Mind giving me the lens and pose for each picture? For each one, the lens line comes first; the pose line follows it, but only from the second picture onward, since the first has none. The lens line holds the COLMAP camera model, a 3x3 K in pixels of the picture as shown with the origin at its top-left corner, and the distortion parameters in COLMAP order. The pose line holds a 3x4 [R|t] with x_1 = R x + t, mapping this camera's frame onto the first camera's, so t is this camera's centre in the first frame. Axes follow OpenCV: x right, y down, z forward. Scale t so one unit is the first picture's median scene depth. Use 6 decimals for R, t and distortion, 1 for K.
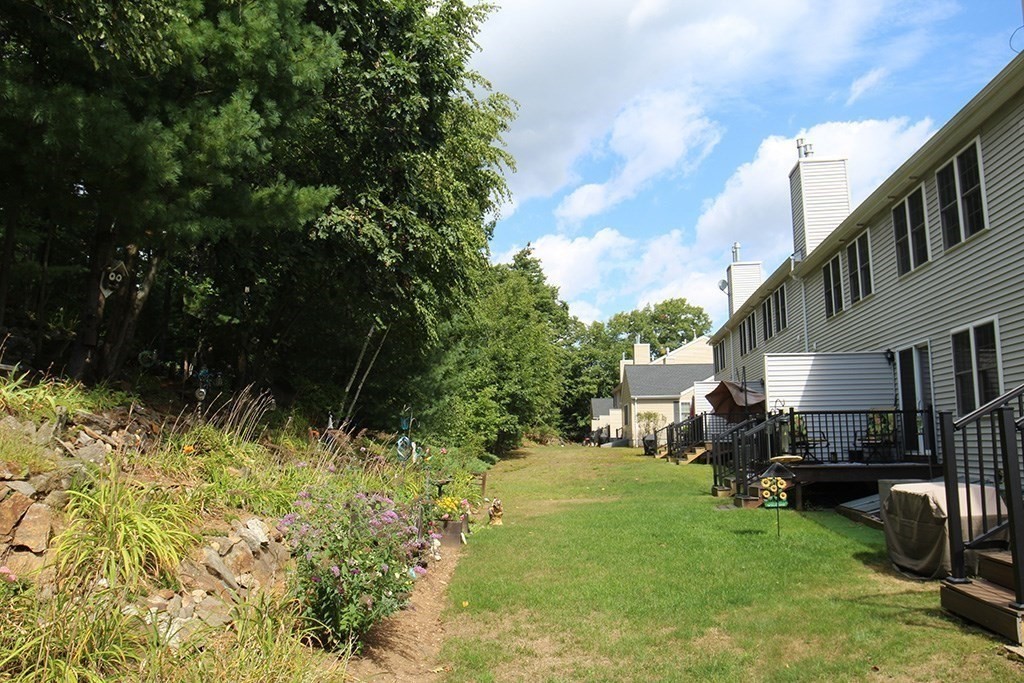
lens RADIAL K [[756.2, 0, 514.1], [0, 756.2, 352.0], [0, 0, 1]] dist [-0.033975, -0.001023]
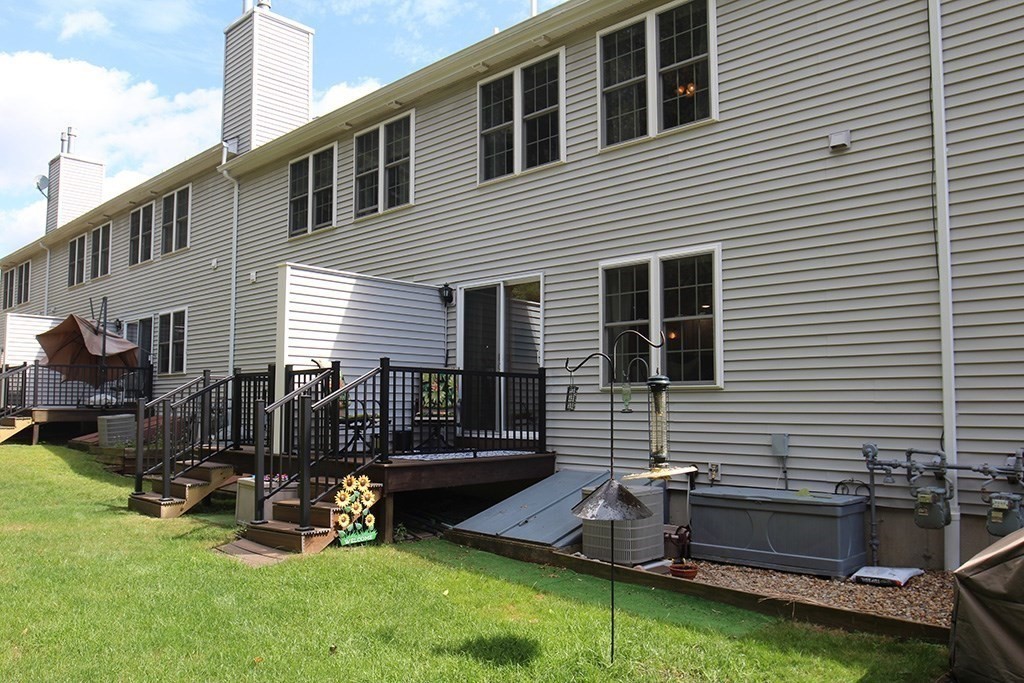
lens RADIAL K [[756.2, 0, 514.1], [0, 756.2, 352.0], [0, 0, 1]] dist [-0.033975, -0.001023]
pose [[0.589865, 0.067954, 0.804637, -0.020074], [-0.106977, 0.994246, -0.005544, 0.056820], [-0.800384, -0.082808, 0.593741, 0.542253]]
